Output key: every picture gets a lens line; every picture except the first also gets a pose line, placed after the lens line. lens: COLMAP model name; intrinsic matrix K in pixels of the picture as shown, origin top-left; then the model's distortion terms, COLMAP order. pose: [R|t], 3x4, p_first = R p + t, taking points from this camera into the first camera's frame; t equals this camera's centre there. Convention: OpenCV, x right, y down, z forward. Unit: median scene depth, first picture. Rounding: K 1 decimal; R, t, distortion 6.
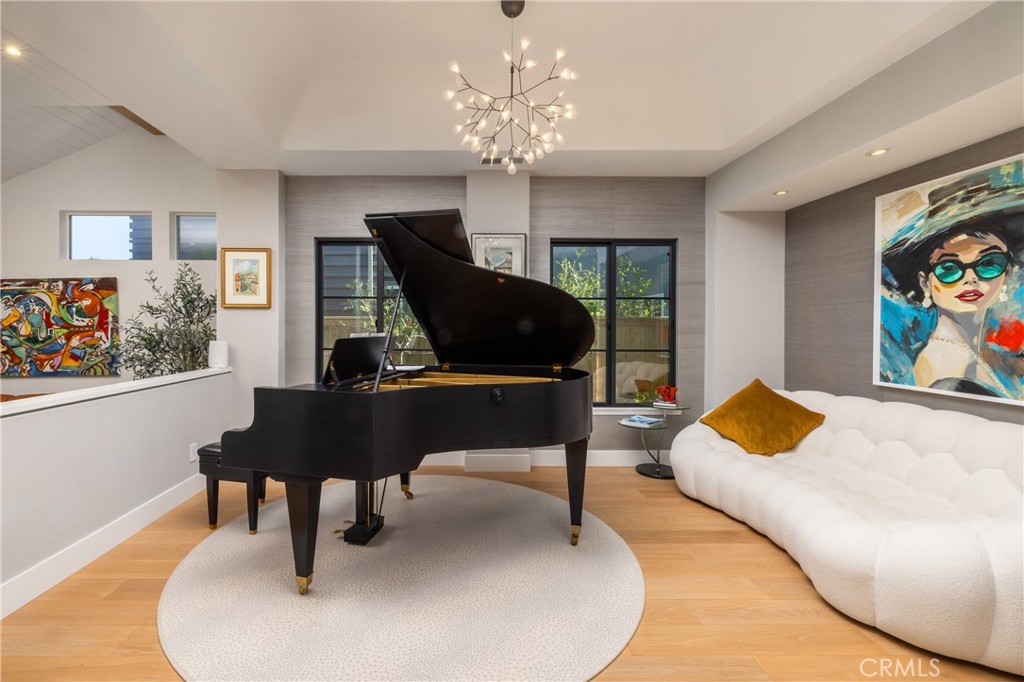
lens RADIAL K [[451.4, 0, 455.9], [0, 451.4, 332.4], [0, 0, 1]] dist [-0.001089, -0.000096]
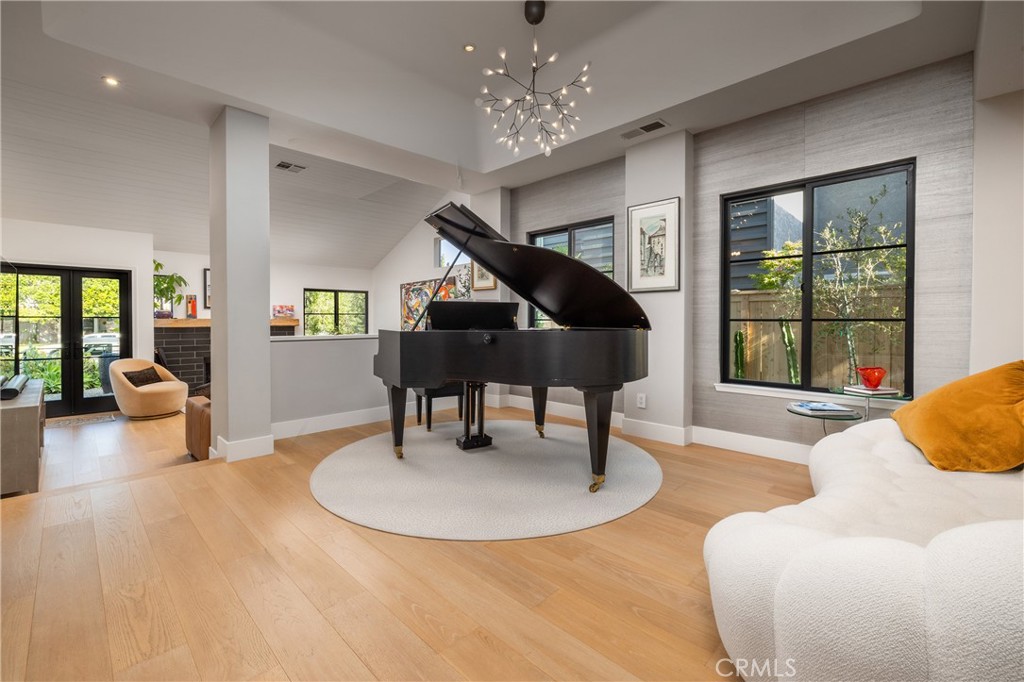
lens RADIAL K [[432.0, 0, 509.3], [0, 432.0, 323.2], [0, 0, 1]] dist [0.000495, 0.000017]
pose [[0.710910, 0.001637, -0.703281, 0.624249], [-0.001961, 0.999998, 0.000346, 0.057272], [0.703280, 0.001133, 0.710912, 0.108374]]
